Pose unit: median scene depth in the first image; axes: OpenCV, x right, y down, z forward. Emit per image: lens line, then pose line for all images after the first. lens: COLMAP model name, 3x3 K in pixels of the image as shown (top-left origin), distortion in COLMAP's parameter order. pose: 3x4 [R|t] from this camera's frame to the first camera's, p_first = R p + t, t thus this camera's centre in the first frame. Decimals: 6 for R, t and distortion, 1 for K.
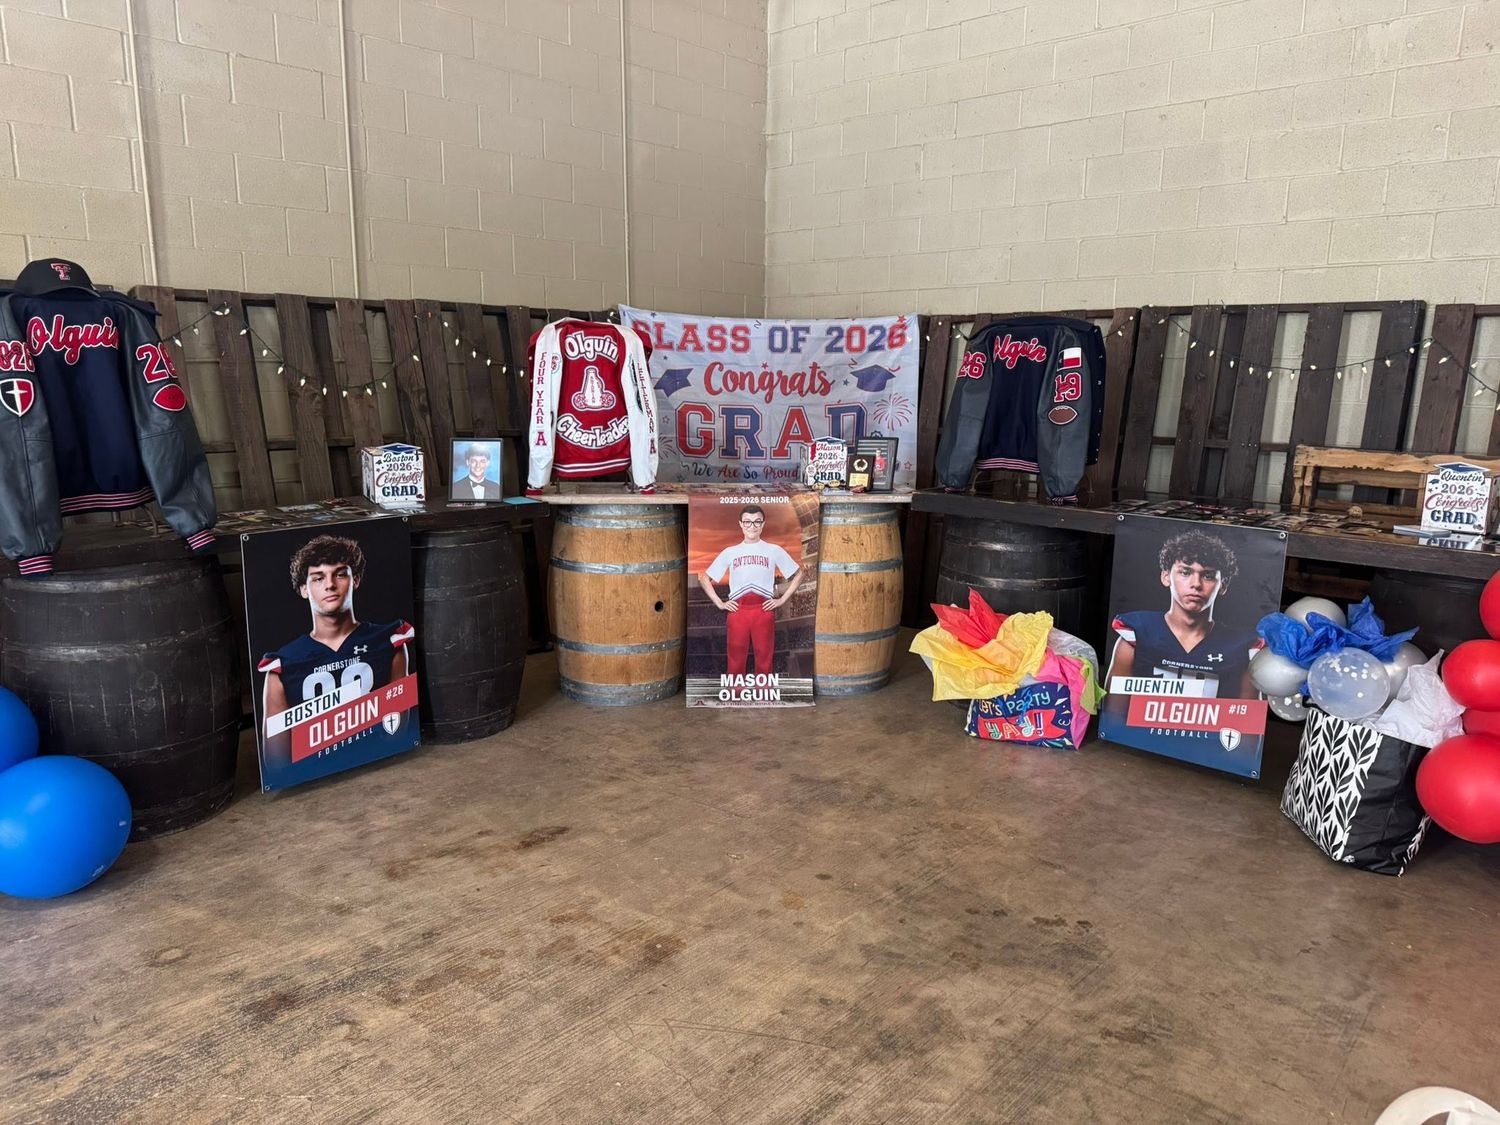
lens RADIAL K [[1139.9, 0, 750.0], [0, 1139.9, 562.5], [0, 0, 1]] dist [0.006226, 0.004570]
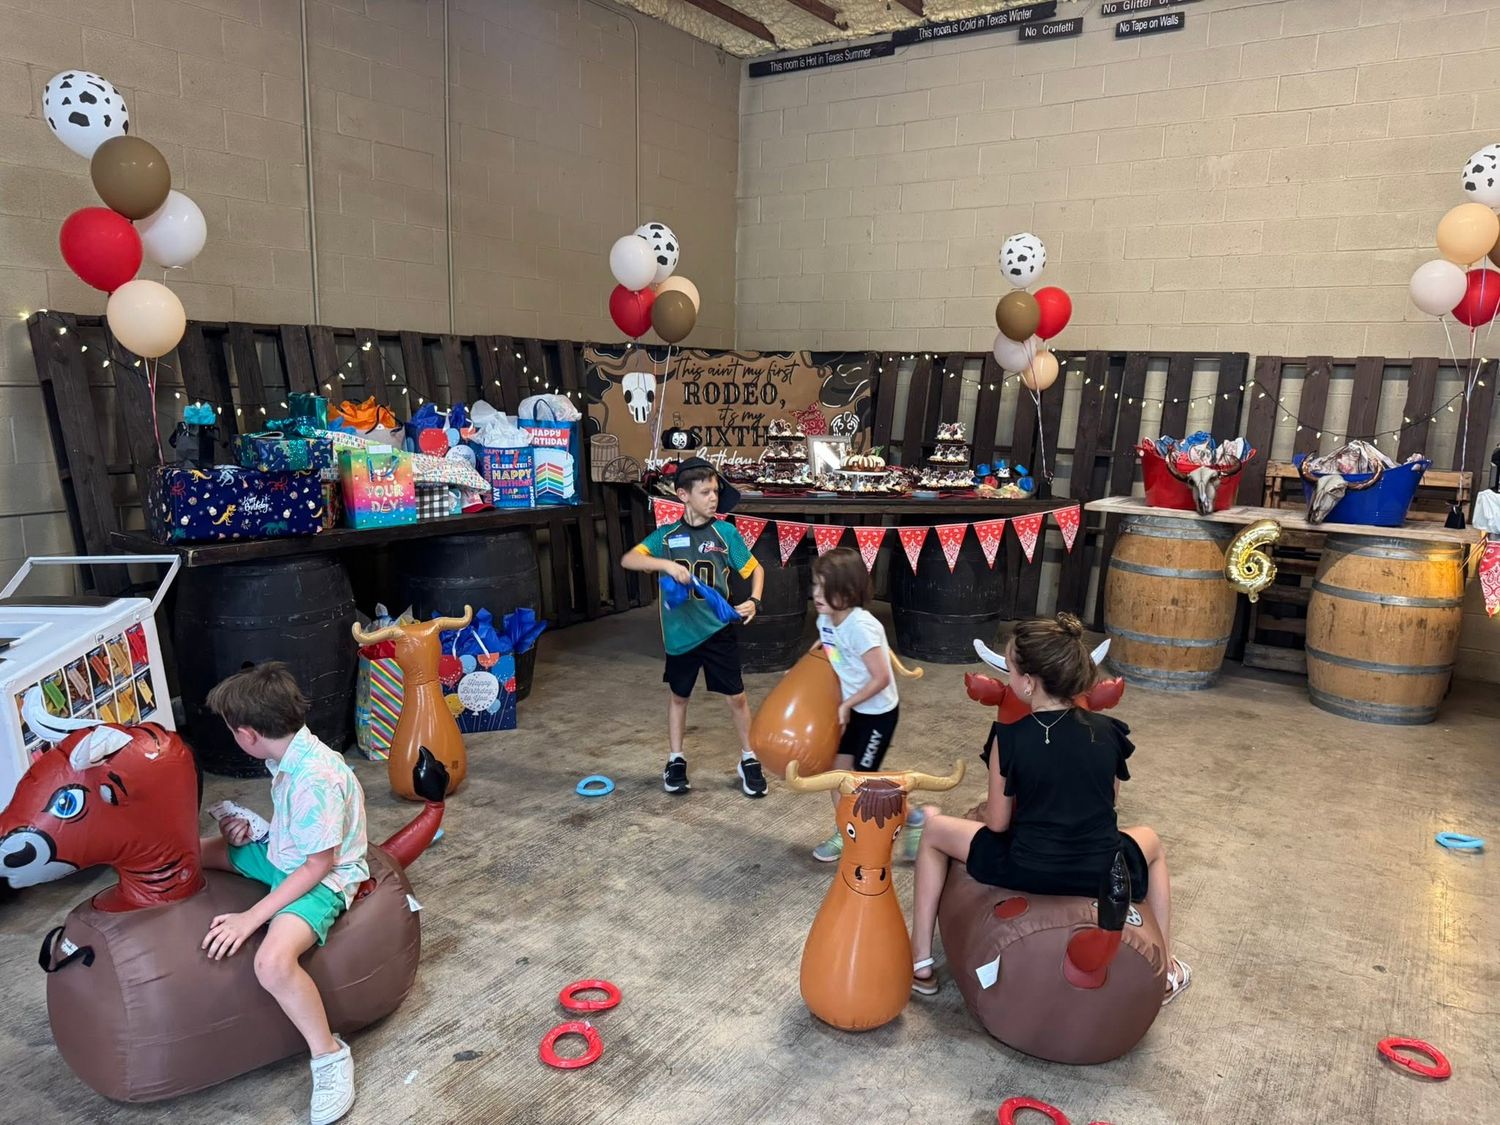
lens RADIAL K [[1140.5, 0, 750.0], [0, 1140.5, 562.5], [0, 0, 1]] dist [0.040386, 0.002140]
pose [[0.988888, -0.009100, 0.148385, -0.225680], [0.009240, 0.999957, -0.000256, 0.022923], [-0.148376, 0.001624, 0.988930, -0.303552]]
